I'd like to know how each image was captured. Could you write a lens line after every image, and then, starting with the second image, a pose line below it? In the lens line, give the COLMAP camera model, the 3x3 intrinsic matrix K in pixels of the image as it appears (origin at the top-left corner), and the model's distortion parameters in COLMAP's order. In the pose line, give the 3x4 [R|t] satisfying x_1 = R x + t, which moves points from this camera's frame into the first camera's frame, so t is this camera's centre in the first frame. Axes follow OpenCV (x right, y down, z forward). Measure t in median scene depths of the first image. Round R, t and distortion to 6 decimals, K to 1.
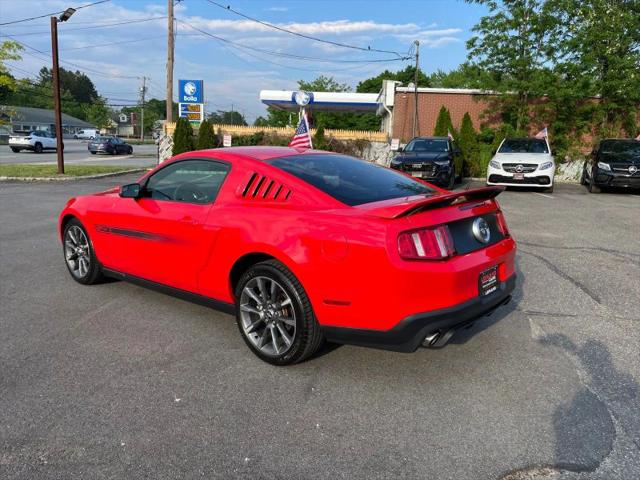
lens RADIAL K [[488.7, 0, 319.7], [0, 488.7, 235.8], [0, 0, 1]] dist [0.077338, -0.108326]
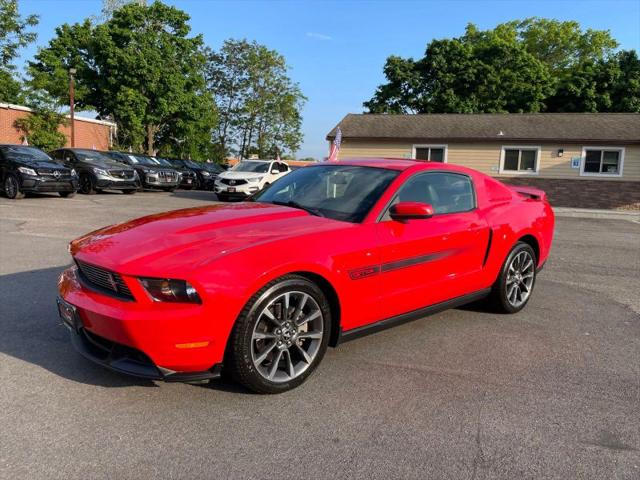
lens RADIAL K [[488.7, 0, 324.5], [0, 488.7, 239.0], [0, 0, 1]] dist [0.077338, -0.108326]
pose [[0.132715, -0.150125, 0.979719, -0.328541], [0.149579, 0.980175, 0.129933, -0.046528], [-0.979802, 0.129301, 0.152539, 0.275396]]
